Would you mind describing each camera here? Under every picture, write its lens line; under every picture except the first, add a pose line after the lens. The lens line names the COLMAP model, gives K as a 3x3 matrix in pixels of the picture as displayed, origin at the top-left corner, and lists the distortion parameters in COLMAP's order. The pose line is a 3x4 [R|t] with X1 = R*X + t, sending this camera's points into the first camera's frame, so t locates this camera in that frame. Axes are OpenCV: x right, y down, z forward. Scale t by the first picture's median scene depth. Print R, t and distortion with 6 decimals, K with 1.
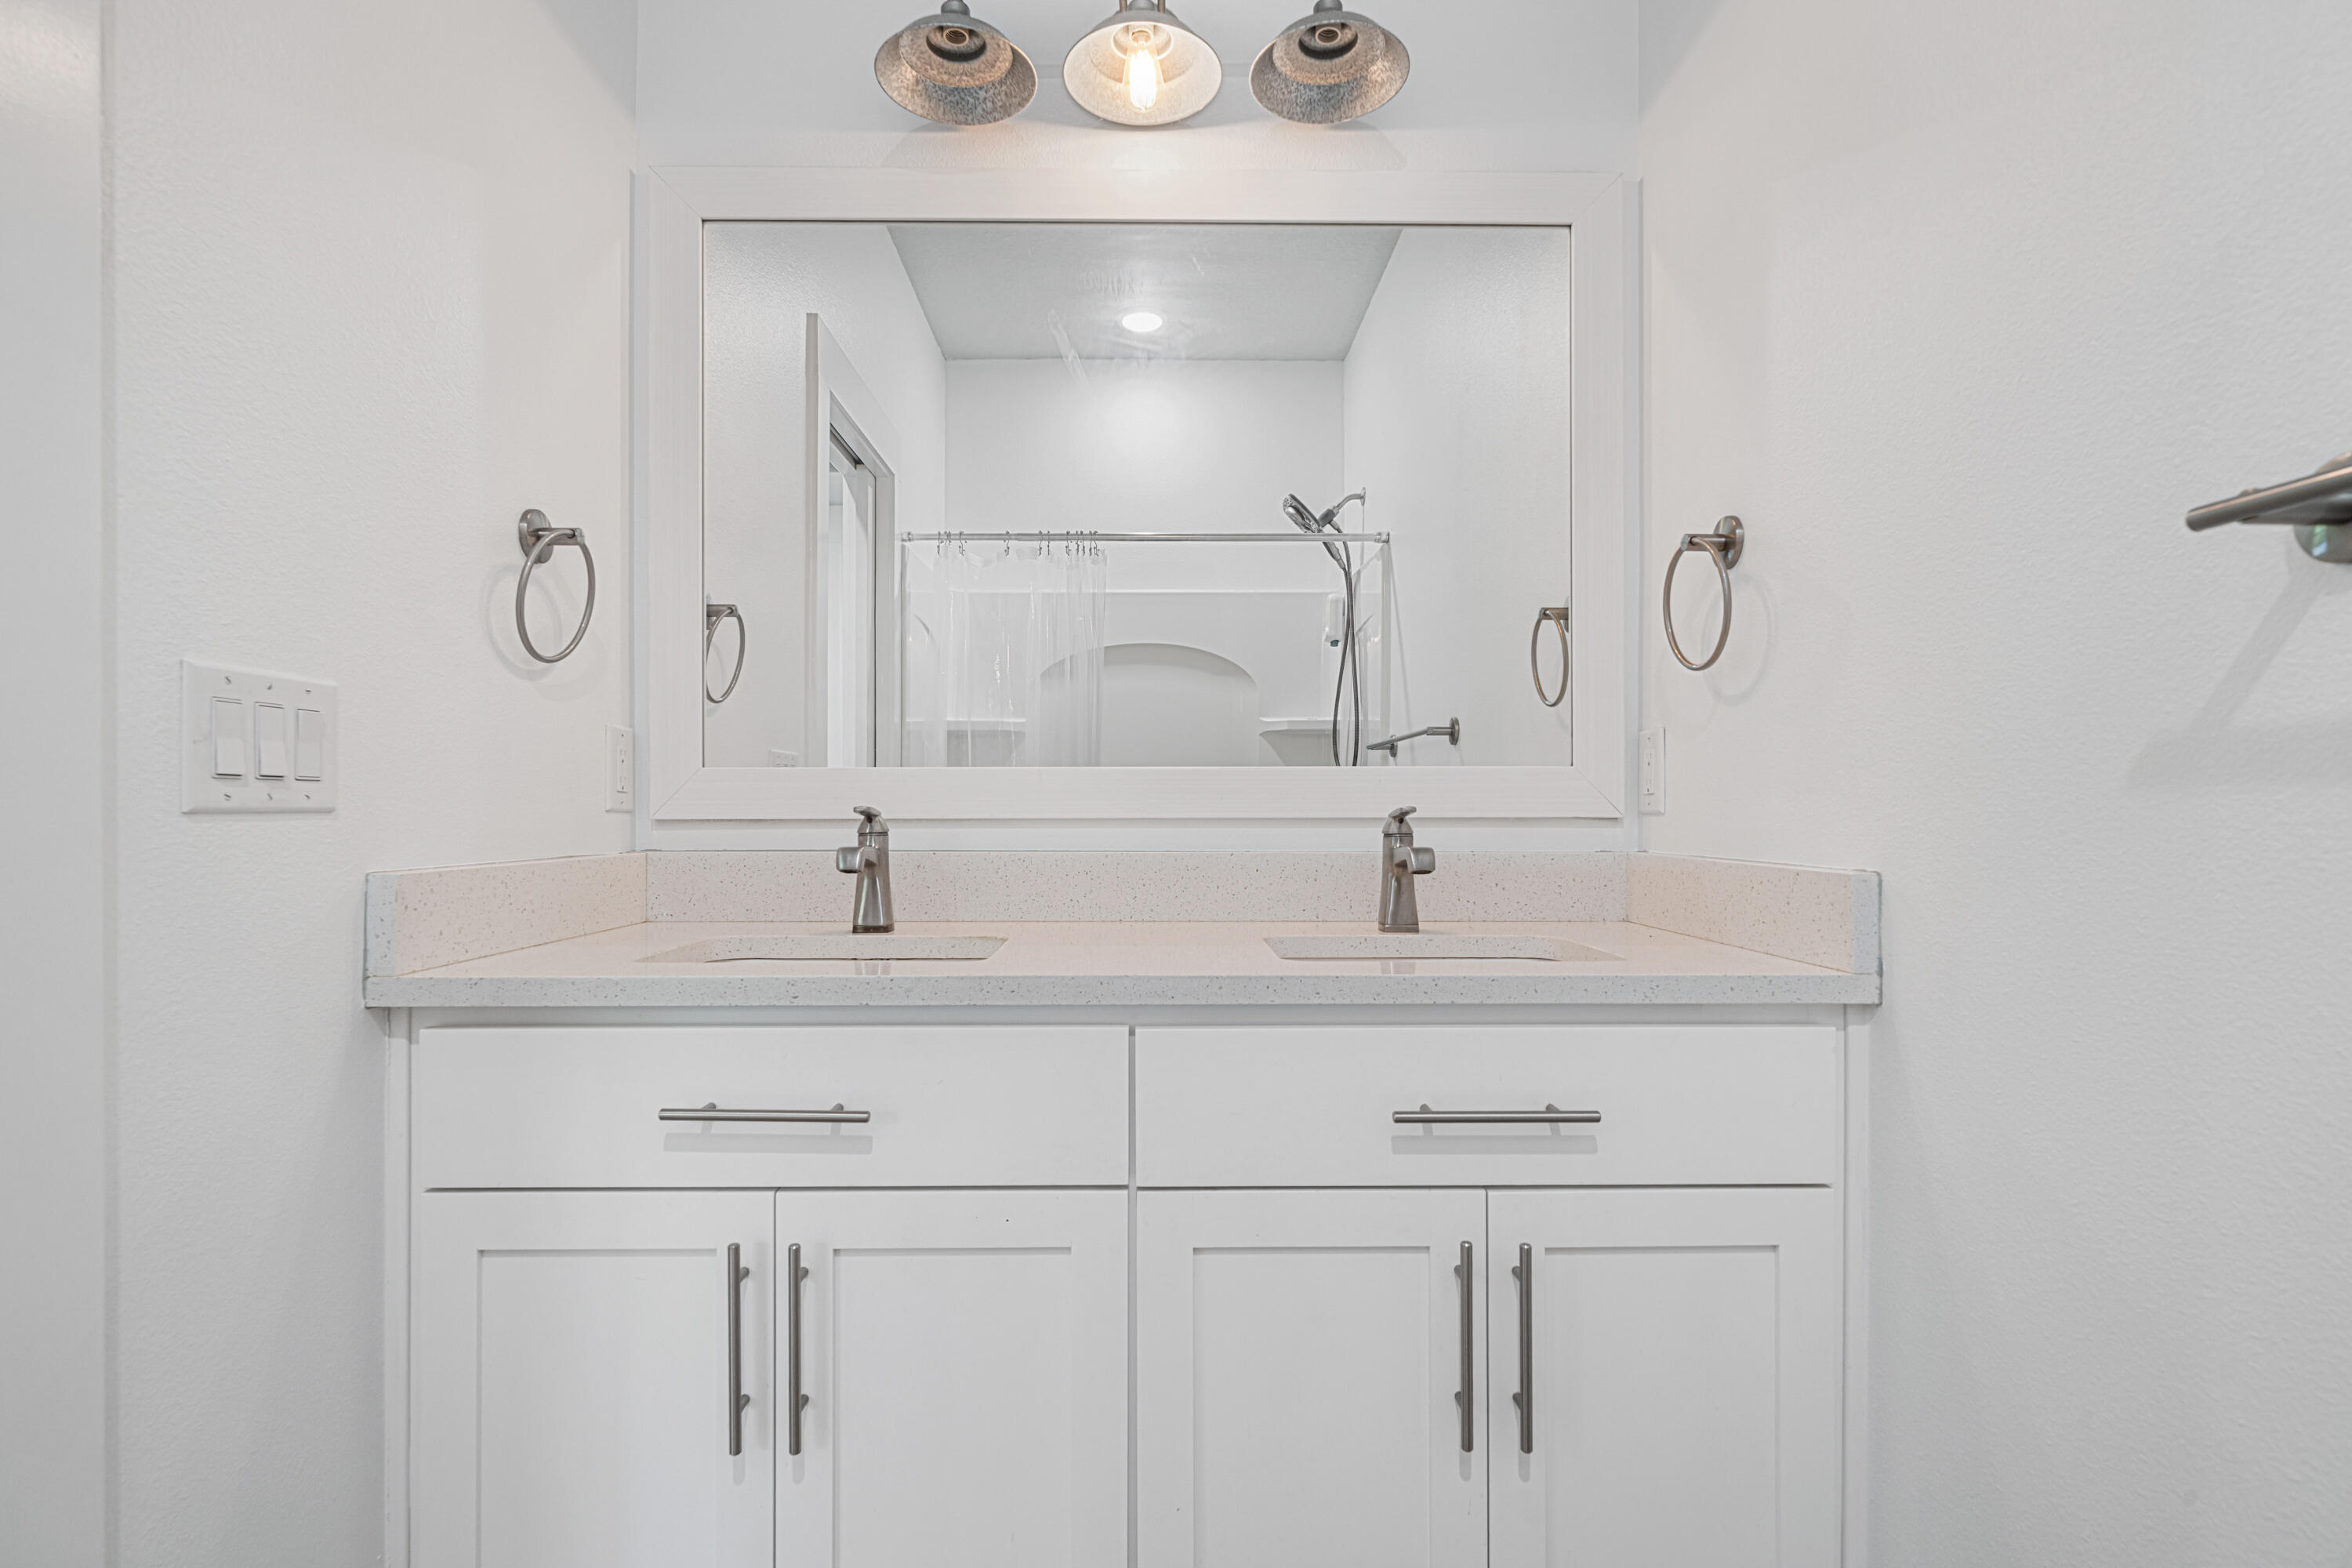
lens RADIAL K [[1120.8, 0, 1161.8], [0, 1120.8, 809.9], [0, 0, 1]] dist [0.000269, -0.000060]
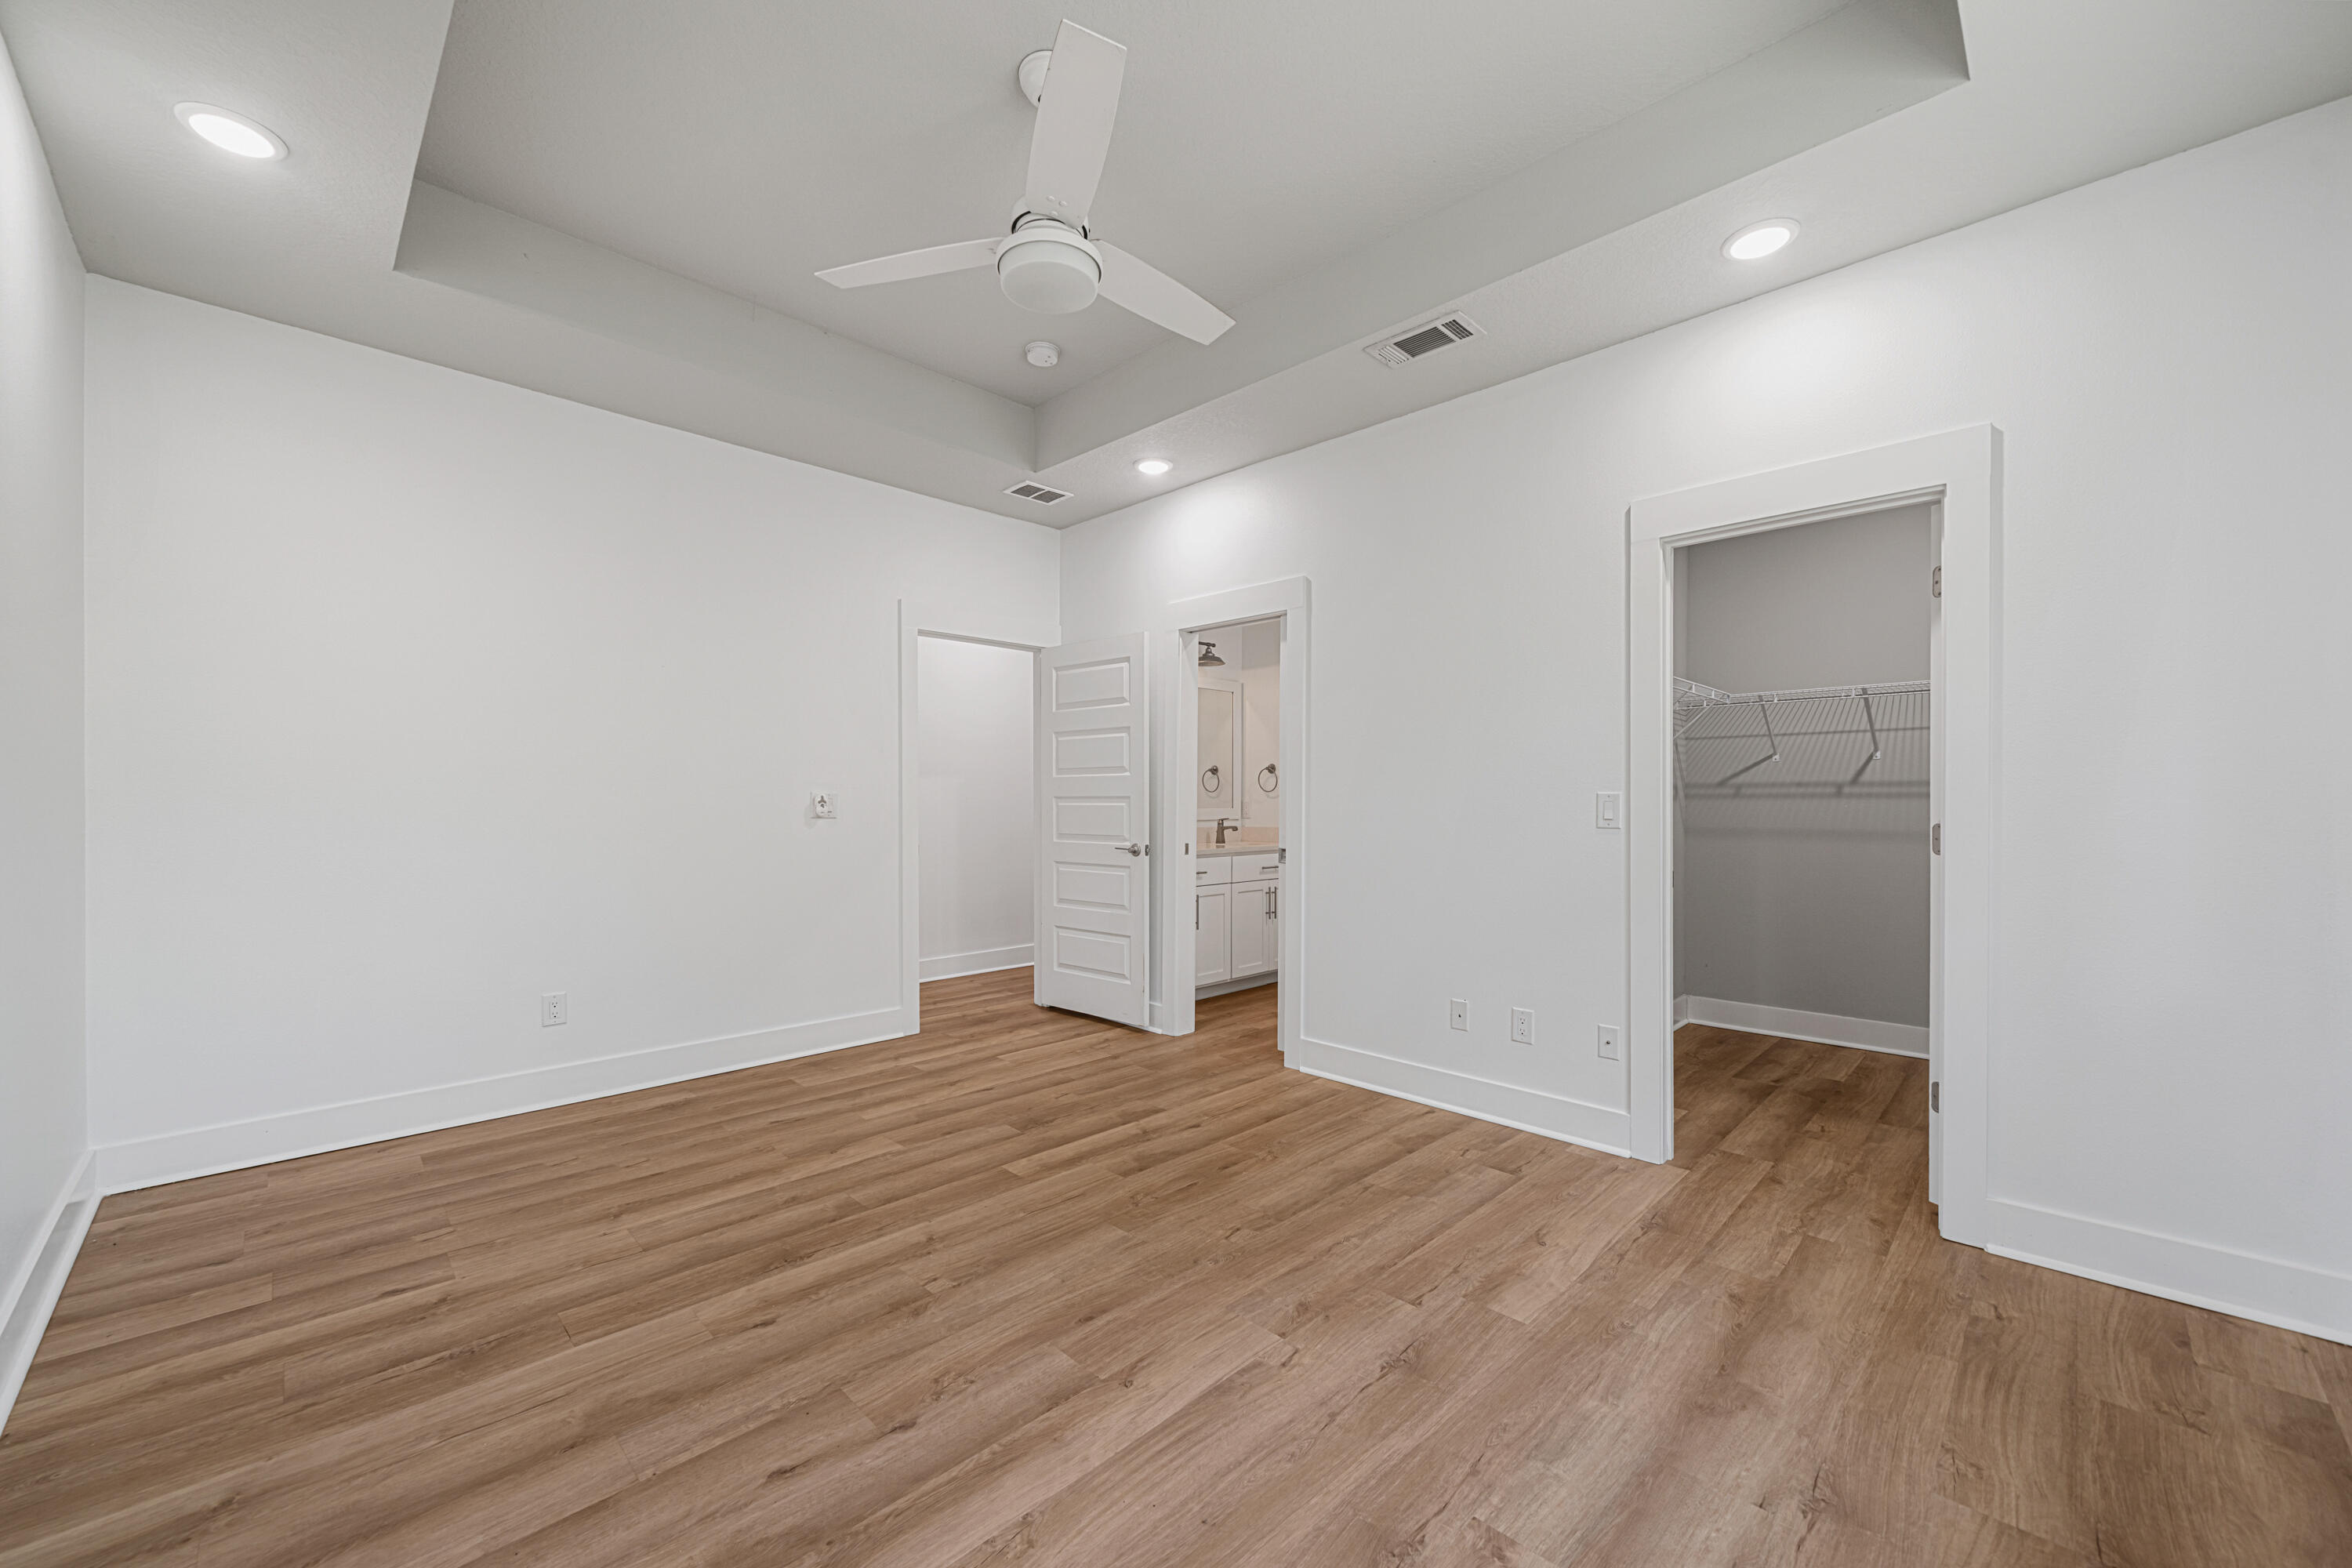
lens RADIAL K [[900.3, 0, 1180.3], [0, 900.3, 800.7], [0, 0, 1]] dist [-0.000787, 0.000013]
pose [[0.720587, -0.001365, 0.693363, -2.672711], [-0.001488, 0.999993, 0.003515, -0.091644], [-0.693363, -0.003565, 0.720580, -1.717074]]
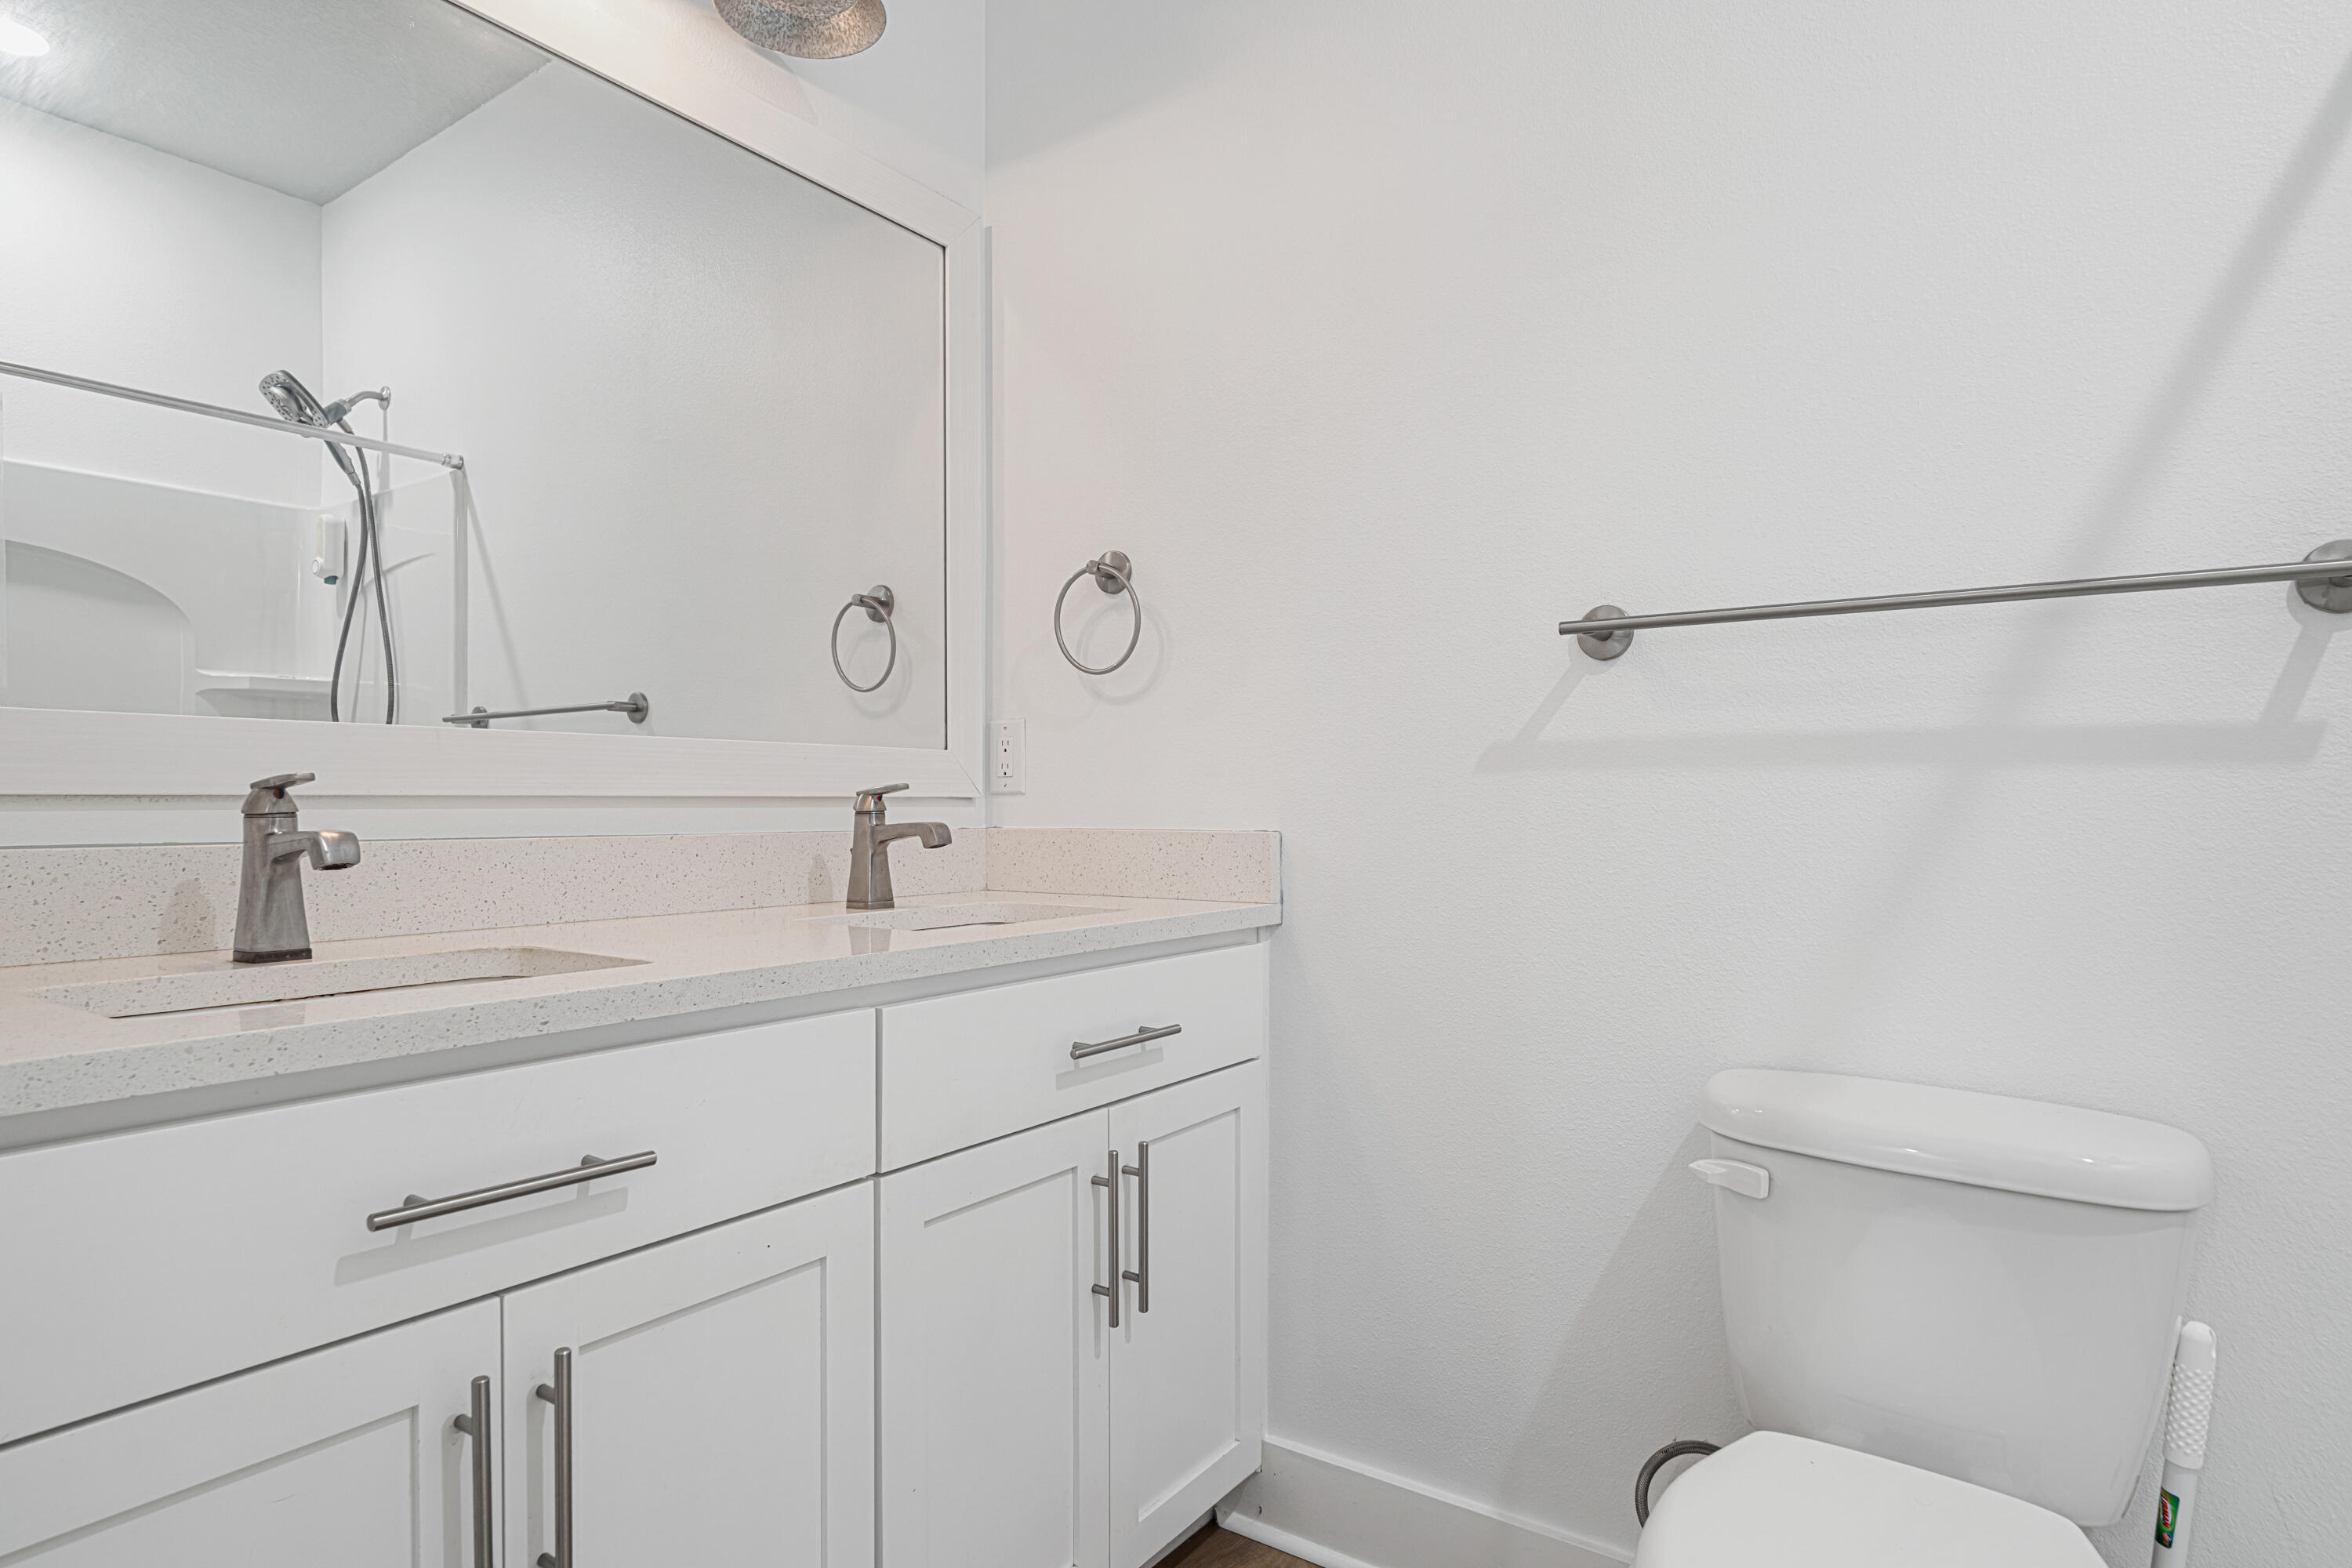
lens RADIAL K [[1241.3, 0, 1165.8], [0, 1241.3, 817.7], [0, 0, 1]] dist [-0.000661, 0.000481]
pose [[0.600809, -0.009041, 0.799342, -0.532945], [0.002667, 0.999953, 0.009305, 0.017698], [-0.799388, -0.003459, 0.600805, 0.128023]]
